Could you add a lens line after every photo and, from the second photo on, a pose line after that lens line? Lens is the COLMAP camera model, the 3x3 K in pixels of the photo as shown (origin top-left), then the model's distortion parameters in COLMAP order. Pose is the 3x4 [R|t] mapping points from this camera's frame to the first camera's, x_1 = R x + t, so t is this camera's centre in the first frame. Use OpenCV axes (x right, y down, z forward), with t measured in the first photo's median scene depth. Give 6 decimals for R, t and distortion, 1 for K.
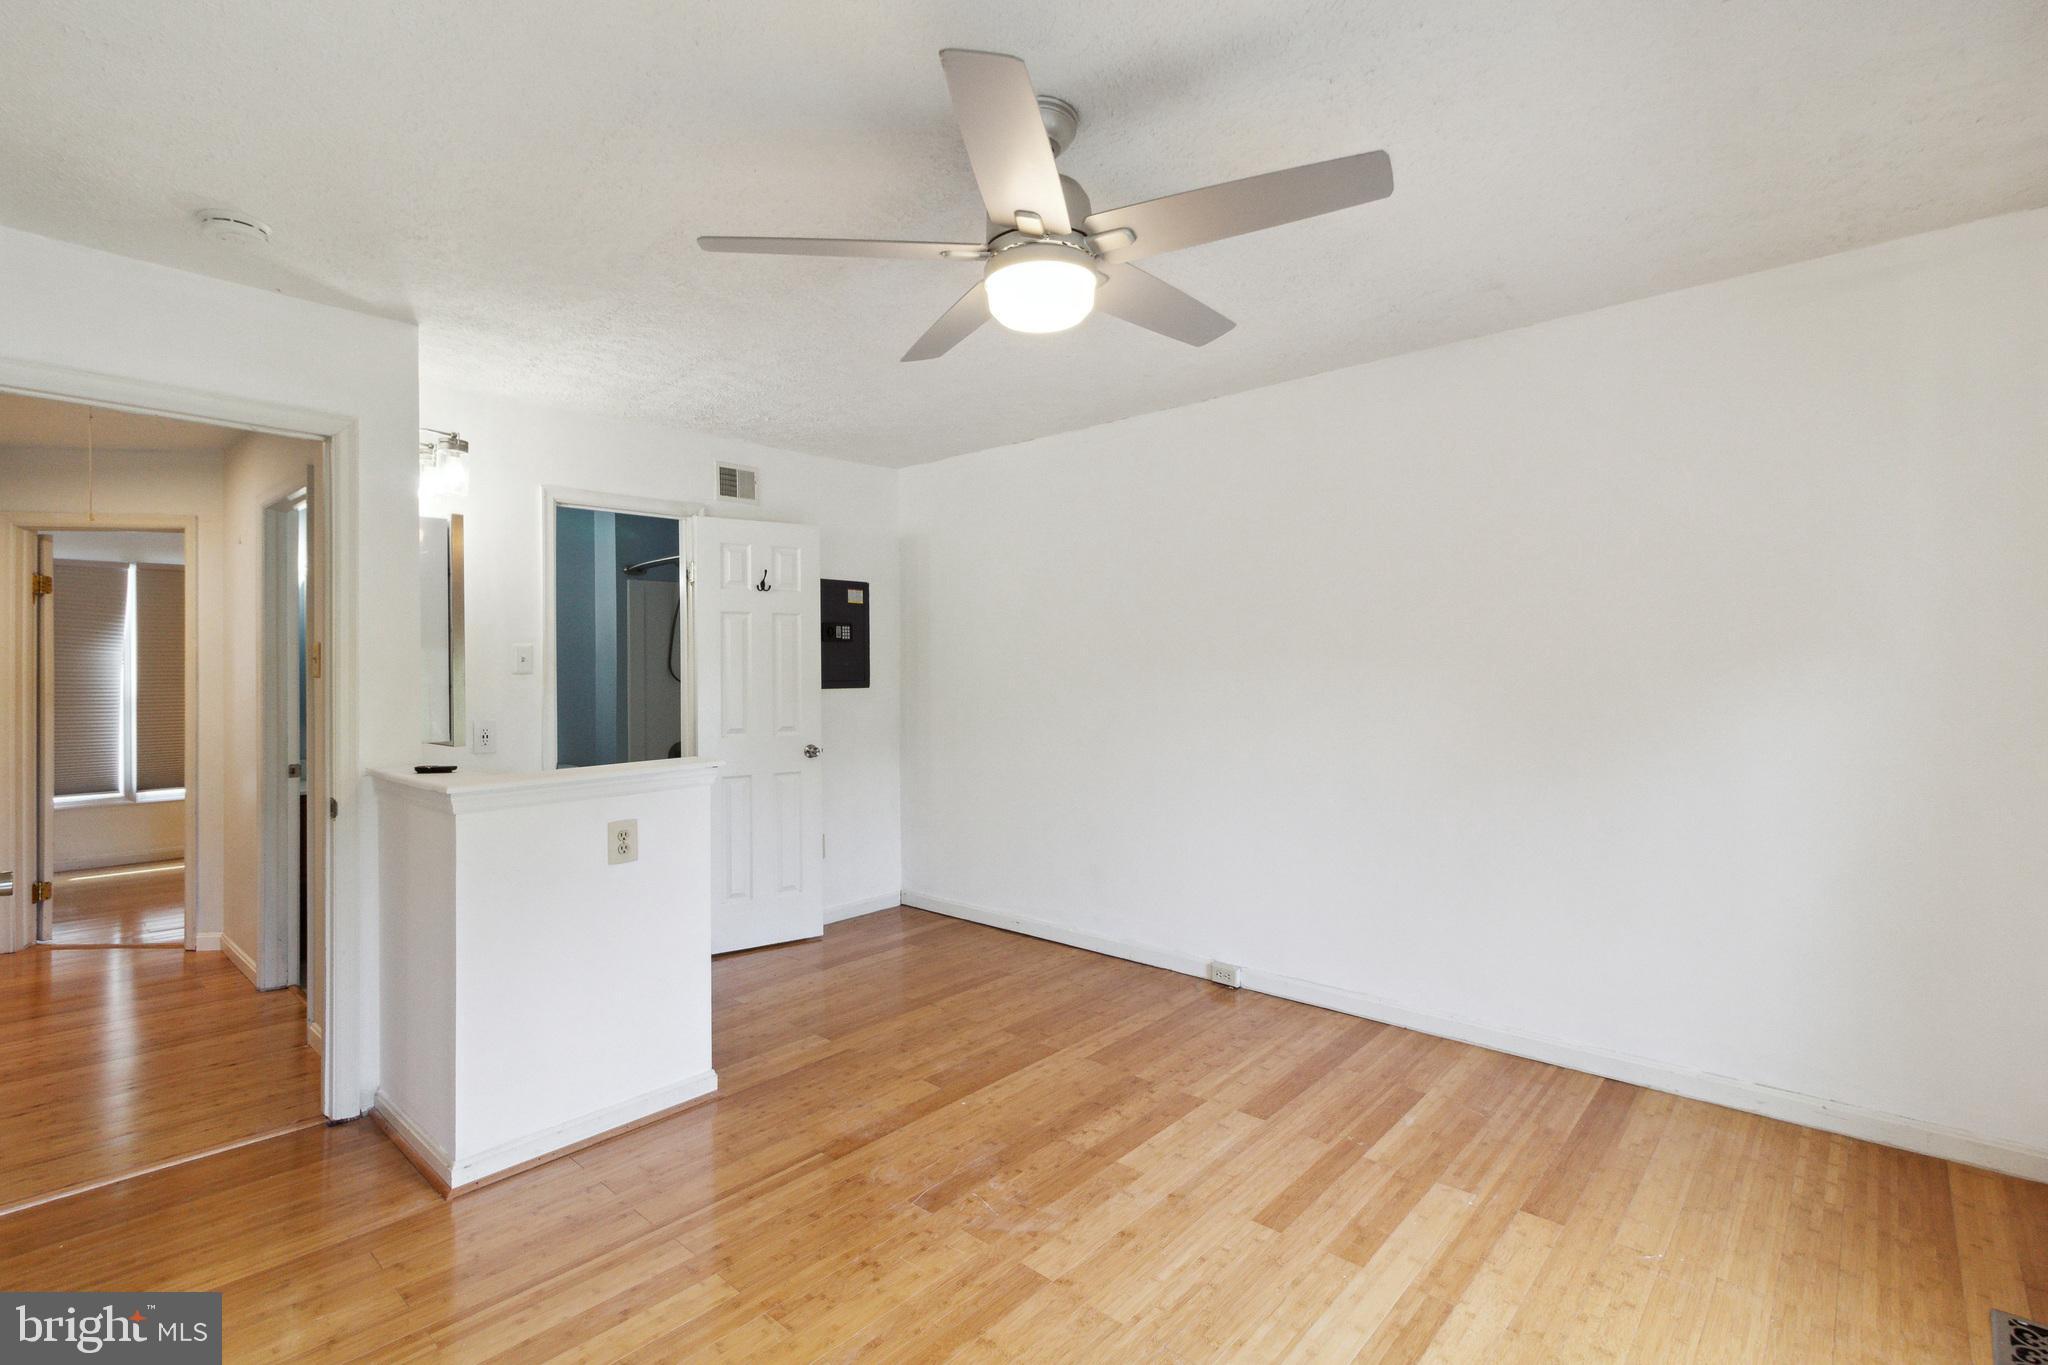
lens RADIAL K [[974.1, 0, 1007.2], [0, 974.1, 675.2], [0, 0, 1]] dist [-0.001898, 0.000995]
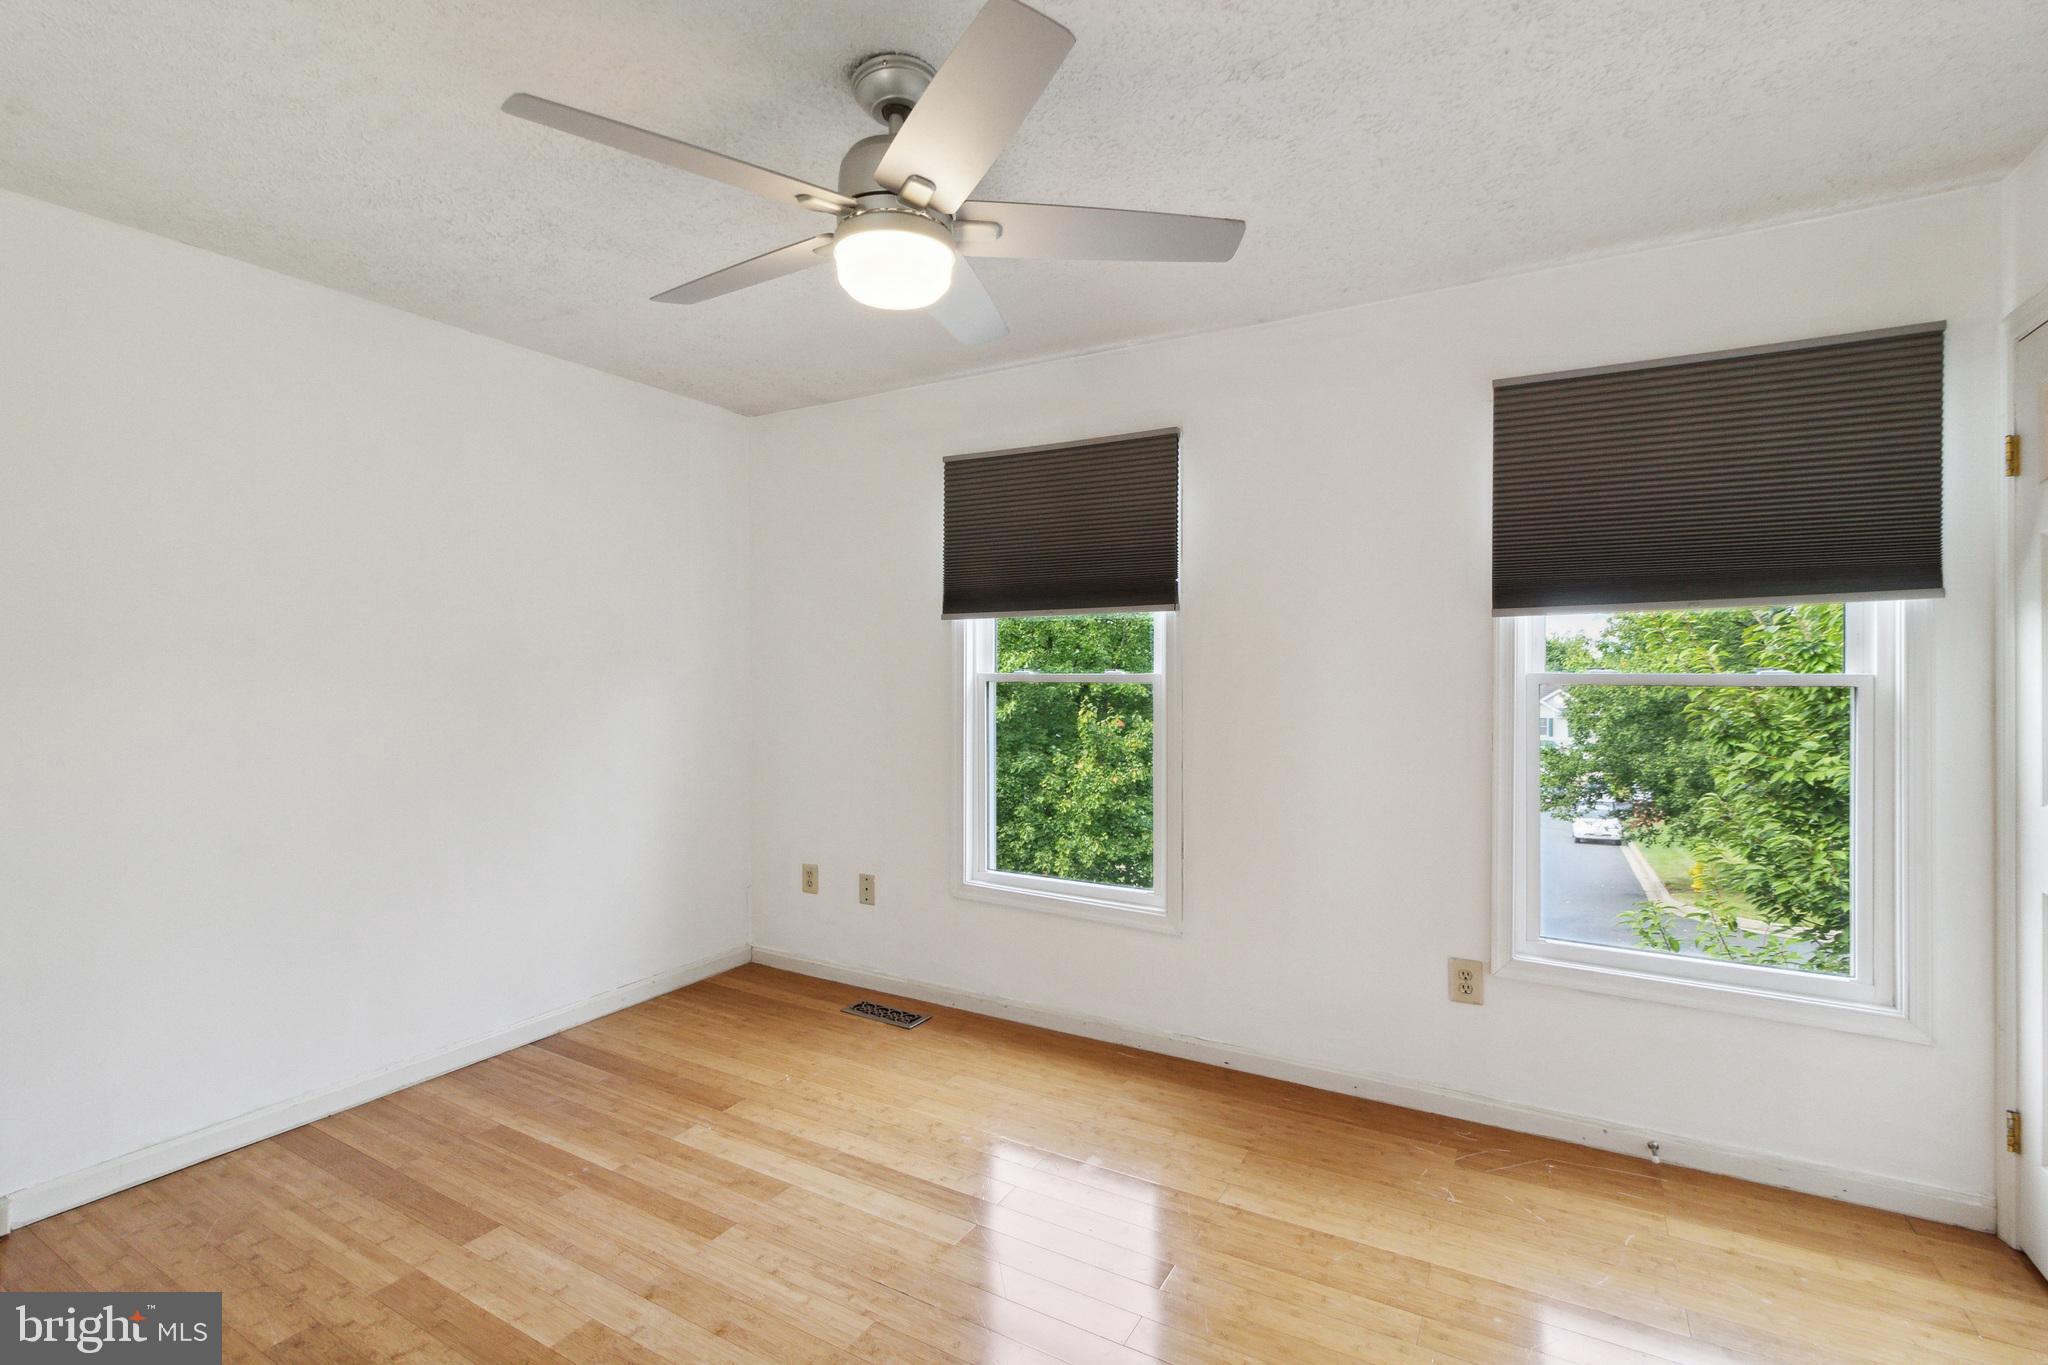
lens RADIAL K [[974.1, 0, 1010.6], [0, 974.1, 679.7], [0, 0, 1]] dist [-0.001898, 0.000995]
pose [[-0.254168, 0.002779, 0.967156, -0.660066], [0.007192, 0.999974, -0.000983, 0.004742], [-0.967133, 0.006706, -0.254181, 0.827088]]
